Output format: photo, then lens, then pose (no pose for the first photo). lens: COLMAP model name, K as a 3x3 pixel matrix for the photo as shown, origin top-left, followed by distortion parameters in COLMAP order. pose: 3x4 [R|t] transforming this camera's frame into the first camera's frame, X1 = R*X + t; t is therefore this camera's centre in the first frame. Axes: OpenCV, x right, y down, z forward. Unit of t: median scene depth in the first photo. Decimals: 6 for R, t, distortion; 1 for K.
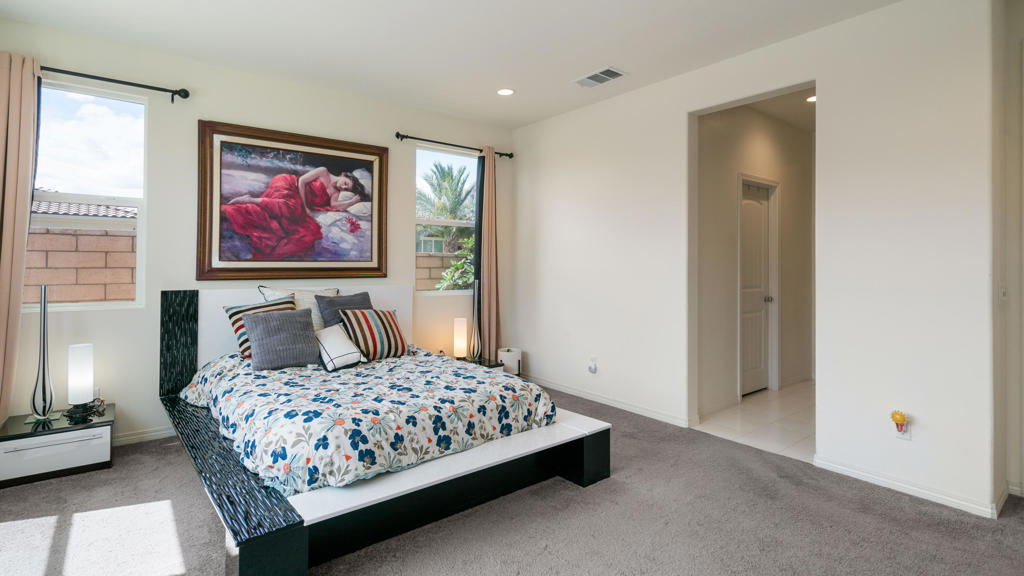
lens RADIAL K [[492.4, 0, 512.8], [0, 492.4, 257.1], [0, 0, 1]] dist [-0.000981, -0.000076]
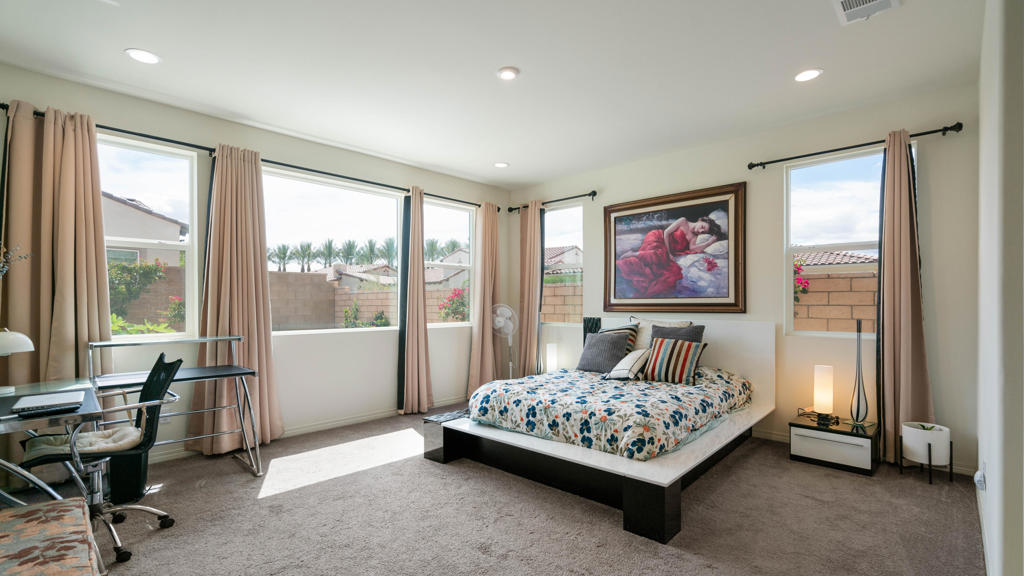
lens RADIAL K [[470.9, 0, 512.7], [0, 470.9, 307.0], [0, 0, 1]] dist [0.001307, 0.000223]
pose [[0.142254, 0.000395, -0.989830, 0.687763], [0.013955, 0.999900, 0.002405, 0.022679], [0.989732, -0.014156, 0.142234, 0.450432]]
